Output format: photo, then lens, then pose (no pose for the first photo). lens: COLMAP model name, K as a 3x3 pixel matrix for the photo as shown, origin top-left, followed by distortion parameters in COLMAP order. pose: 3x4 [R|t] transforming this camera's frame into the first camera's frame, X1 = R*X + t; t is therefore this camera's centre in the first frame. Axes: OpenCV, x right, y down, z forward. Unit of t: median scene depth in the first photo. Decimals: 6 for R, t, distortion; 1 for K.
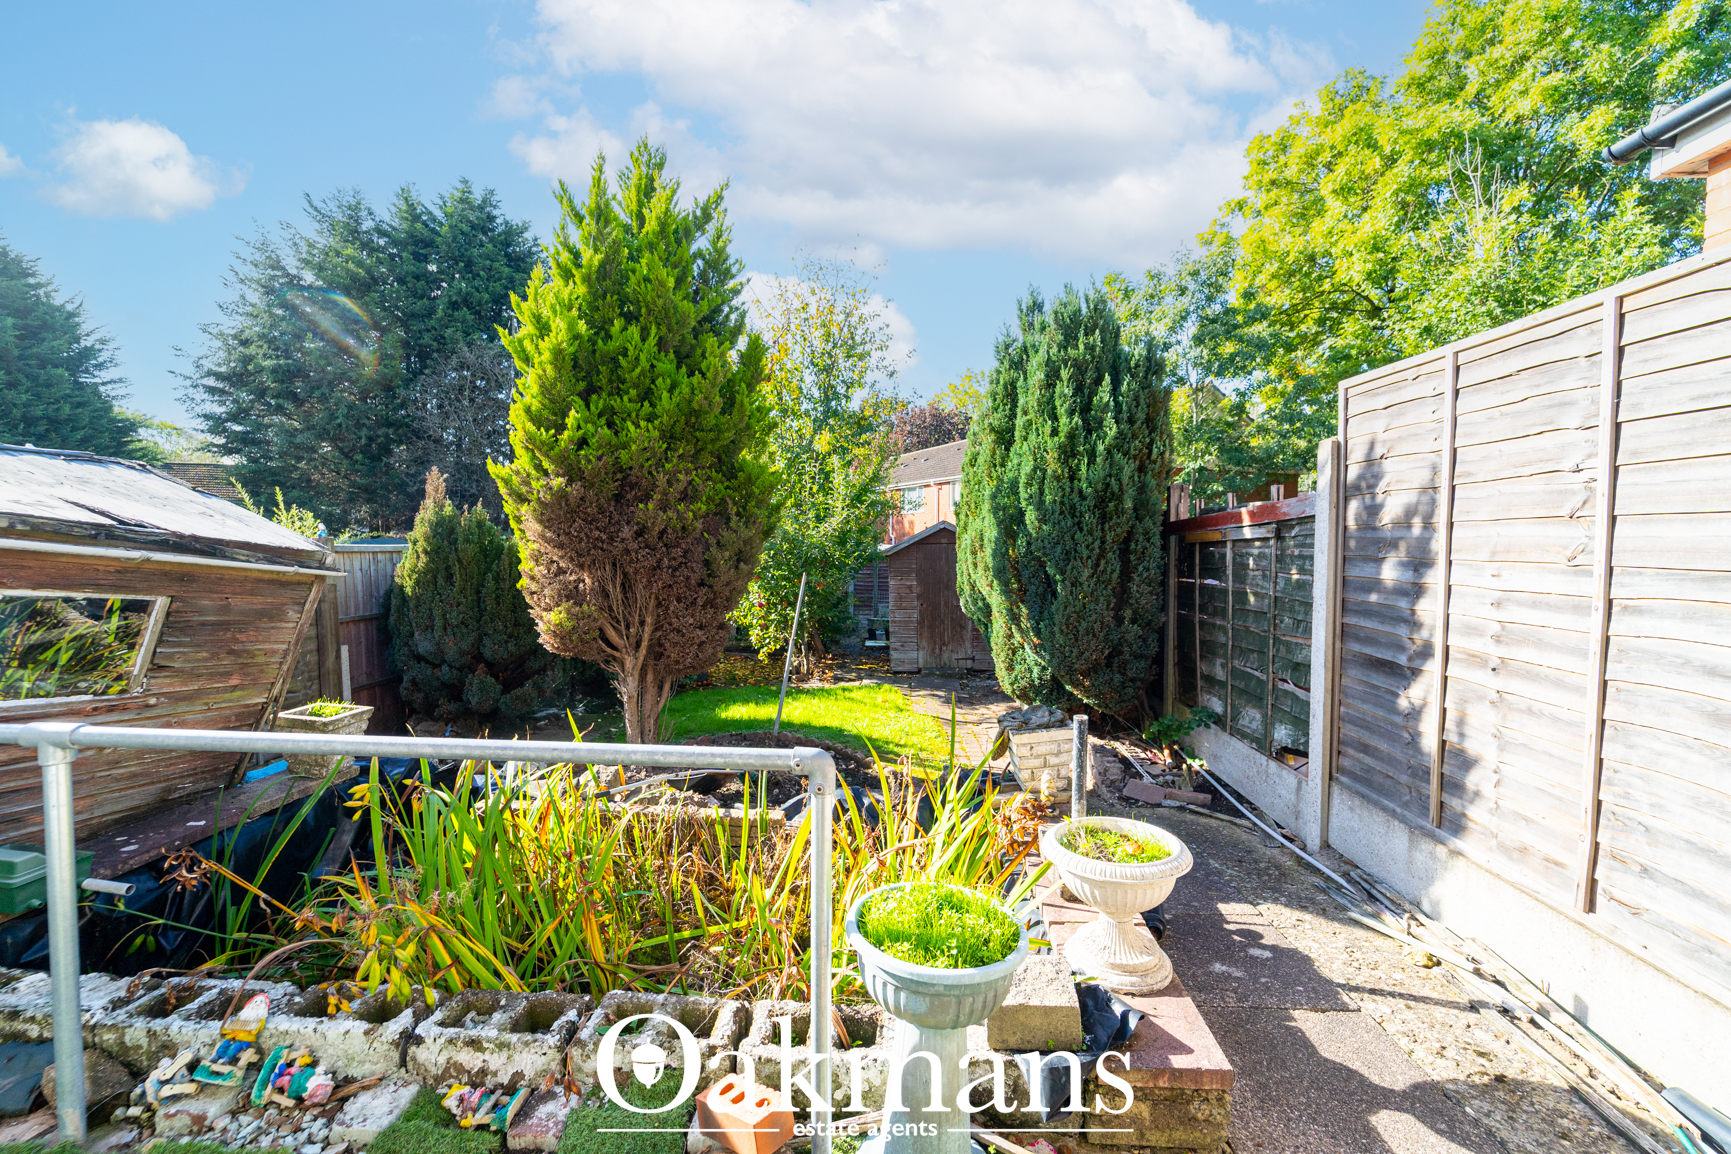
lens RADIAL K [[703.1, 0, 872.8], [0, 703.1, 573.5], [0, 0, 1]] dist [0.003214, -0.002358]
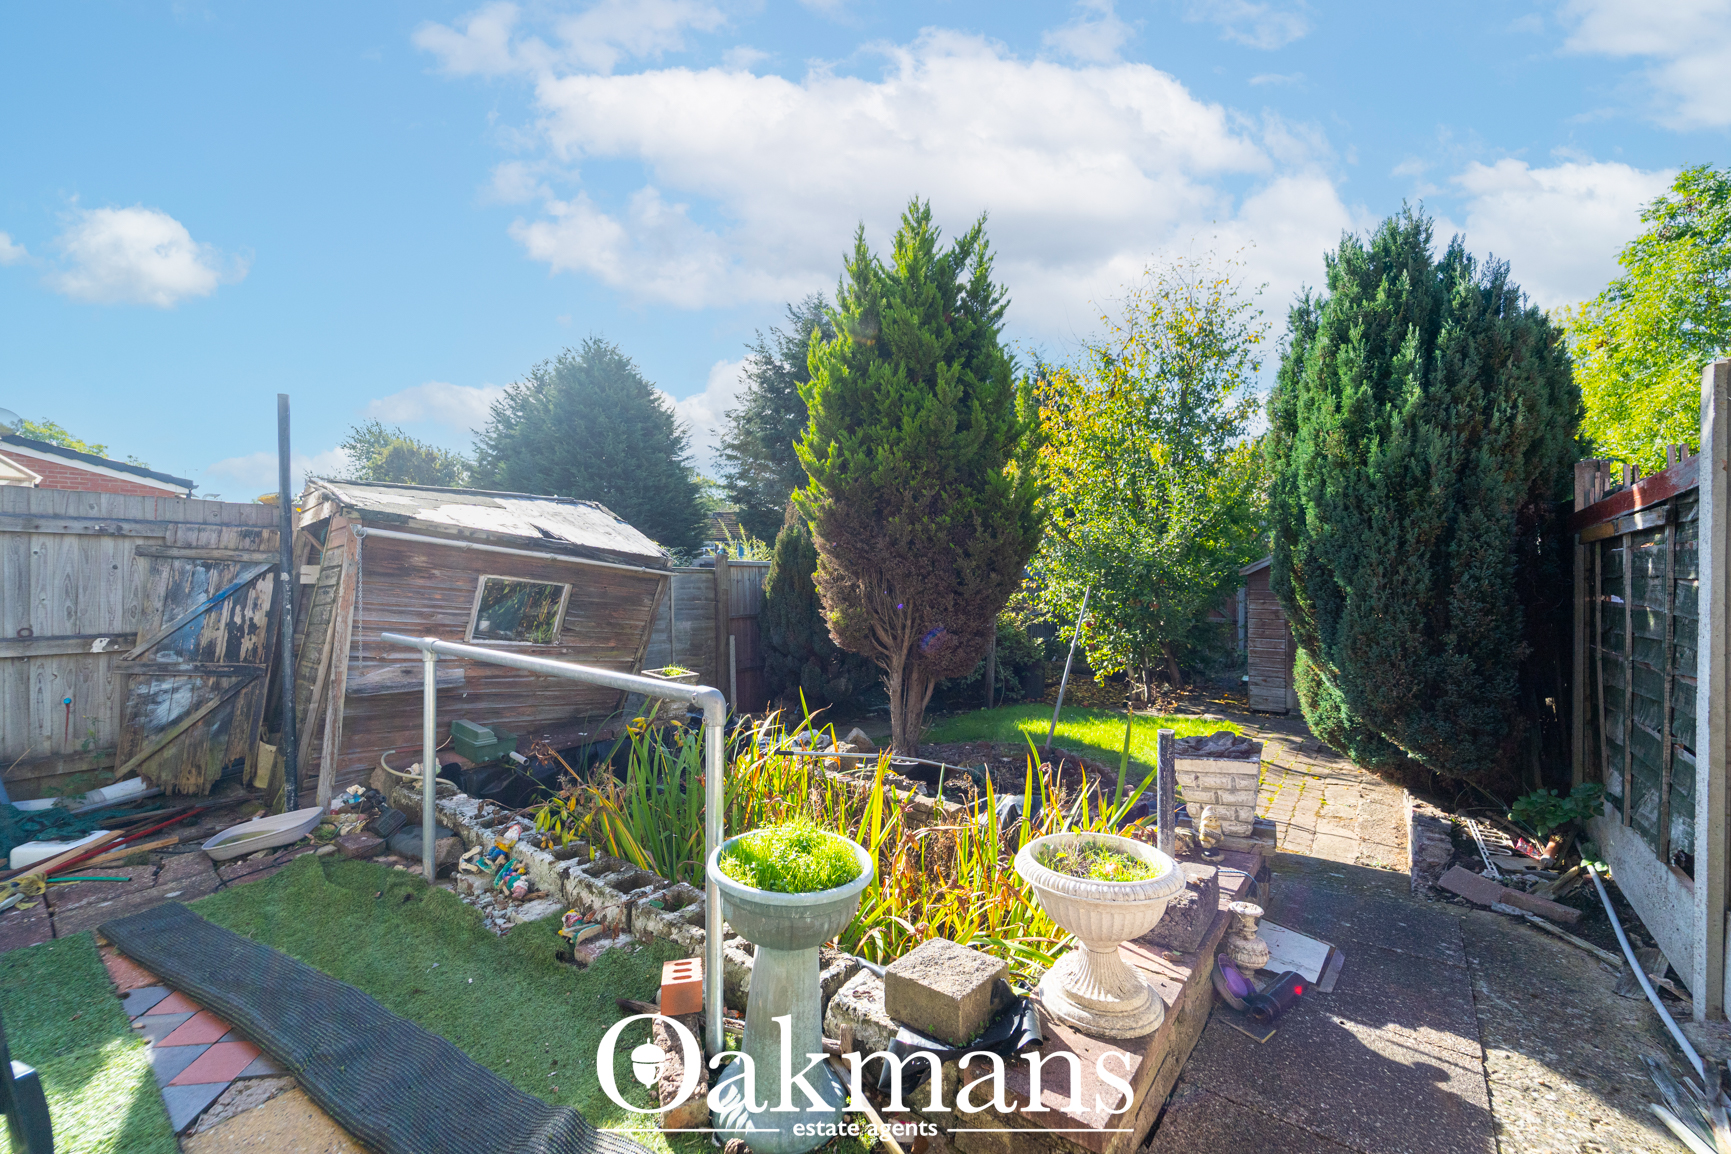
lens RADIAL K [[703.1, 0, 876.0], [0, 703.1, 576.1], [0, 0, 1]] dist [0.003214, -0.002358]
pose [[0.831724, 0.004201, -0.555173, 0.275502], [-0.024828, 0.999252, -0.029635, 0.028627], [0.554633, 0.038432, 0.831207, 0.048075]]
